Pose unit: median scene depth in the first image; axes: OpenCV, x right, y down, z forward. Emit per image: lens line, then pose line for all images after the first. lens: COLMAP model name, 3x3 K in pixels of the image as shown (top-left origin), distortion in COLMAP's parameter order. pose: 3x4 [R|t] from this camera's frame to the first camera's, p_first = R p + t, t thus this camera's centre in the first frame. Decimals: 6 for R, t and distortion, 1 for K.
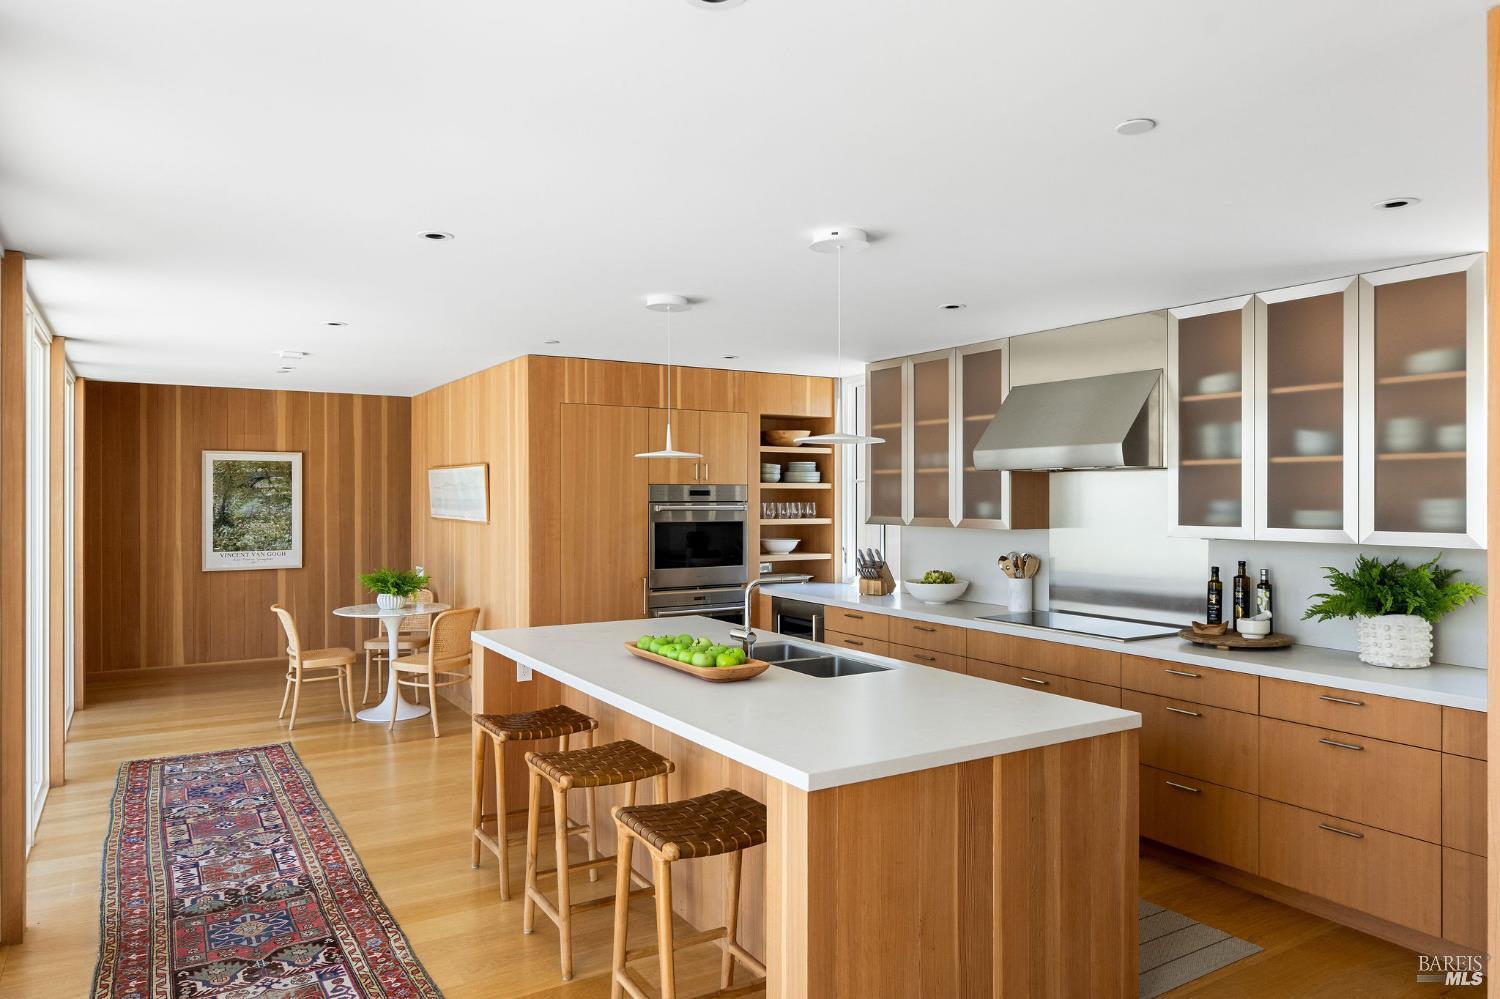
lens RADIAL K [[979.4, 0, 722.1], [0, 979.4, 502.5], [0, 0, 1]] dist [0.002802, 0.000284]
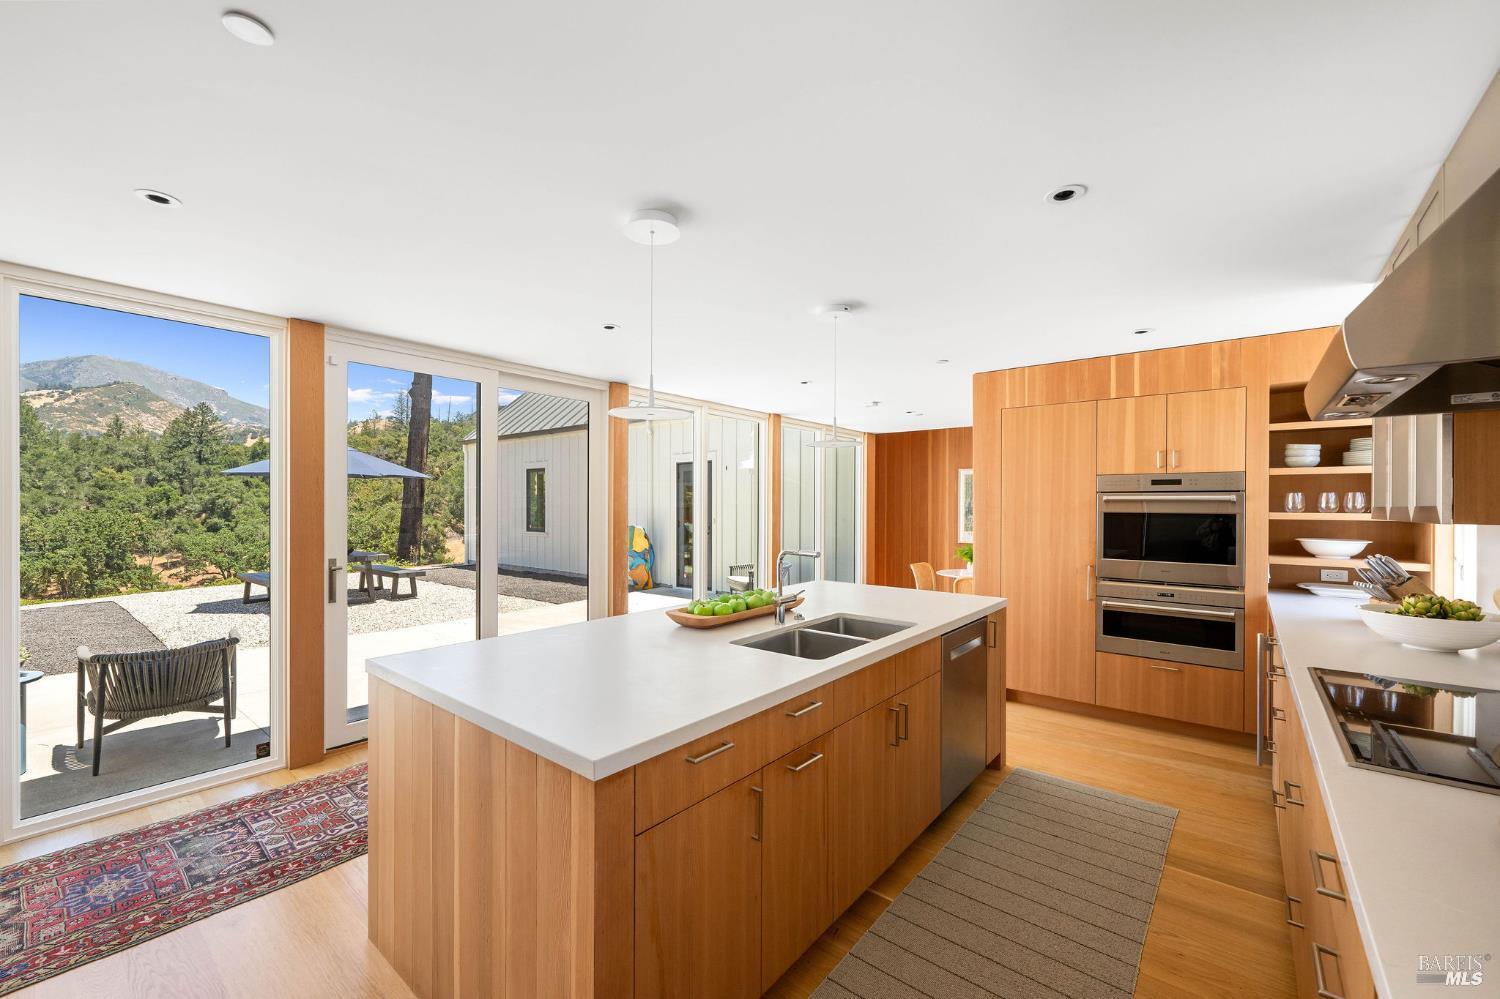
lens RADIAL K [[605.3, 0, 740.4], [0, 605.3, 506.3], [0, 0, 1]] dist [-0.001899, -0.000194]
pose [[0.340950, 0.002153, -0.940079, 0.373485], [-0.008316, 0.999965, -0.000726, 0.016471], [0.940045, 0.008065, 0.340956, 0.412370]]
